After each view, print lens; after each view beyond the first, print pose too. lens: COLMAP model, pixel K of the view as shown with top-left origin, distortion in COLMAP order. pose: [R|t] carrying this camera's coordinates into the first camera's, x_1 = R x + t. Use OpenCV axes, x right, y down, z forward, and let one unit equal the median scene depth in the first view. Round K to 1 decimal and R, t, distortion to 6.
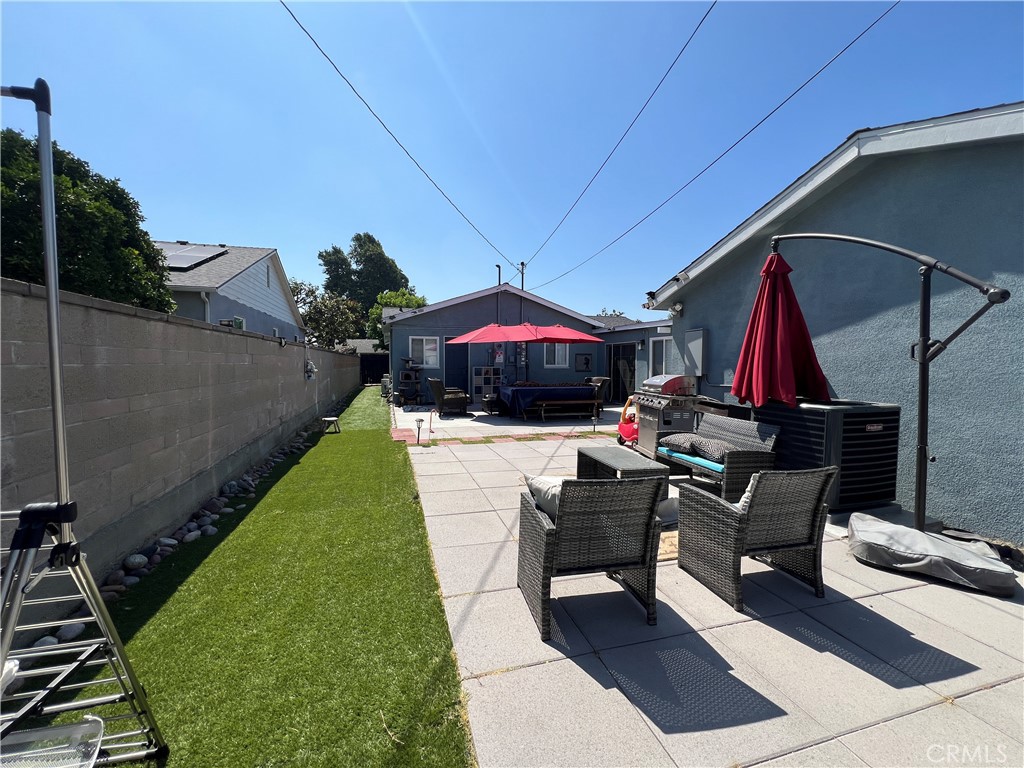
lens RADIAL K [[407.3, 0, 512.0], [0, 407.3, 384.0], [0, 0, 1]] dist [-0.002751, 0.000325]
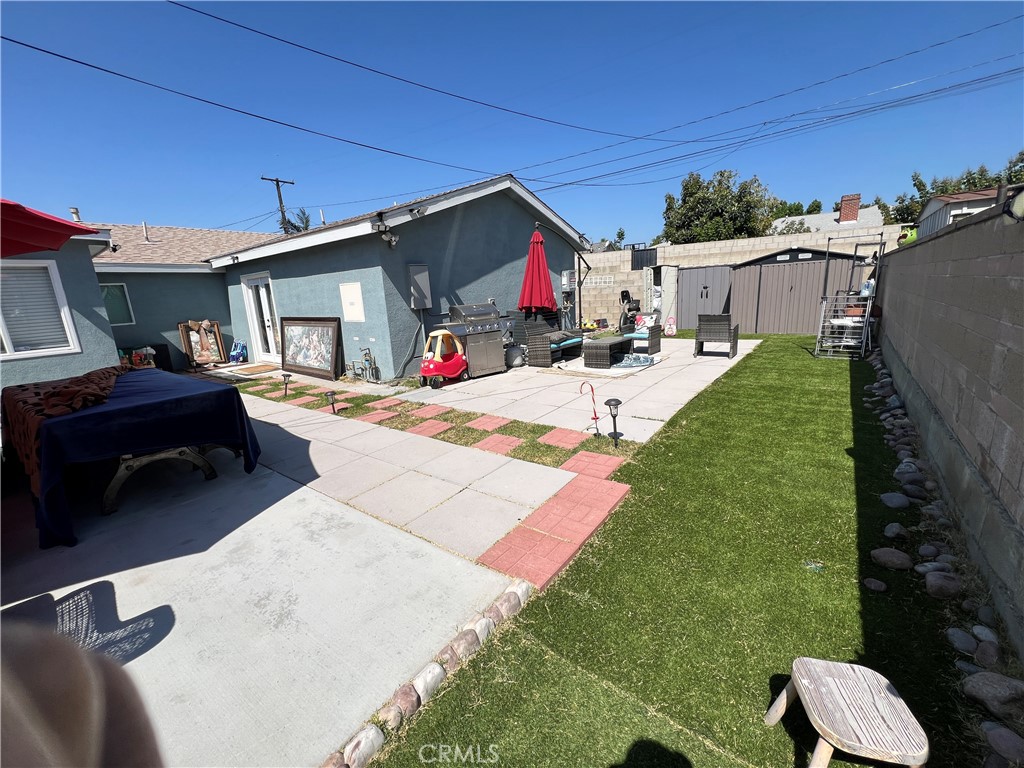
lens RADIAL K [[407.3, 0, 512.0], [0, 407.3, 384.0], [0, 0, 1]] dist [-0.002751, 0.000325]
pose [[-0.574911, -0.159406, 0.802538, -0.839609], [0.091186, 0.962246, 0.256451, -0.116899], [-0.813119, 0.220617, -0.538670, 2.040136]]
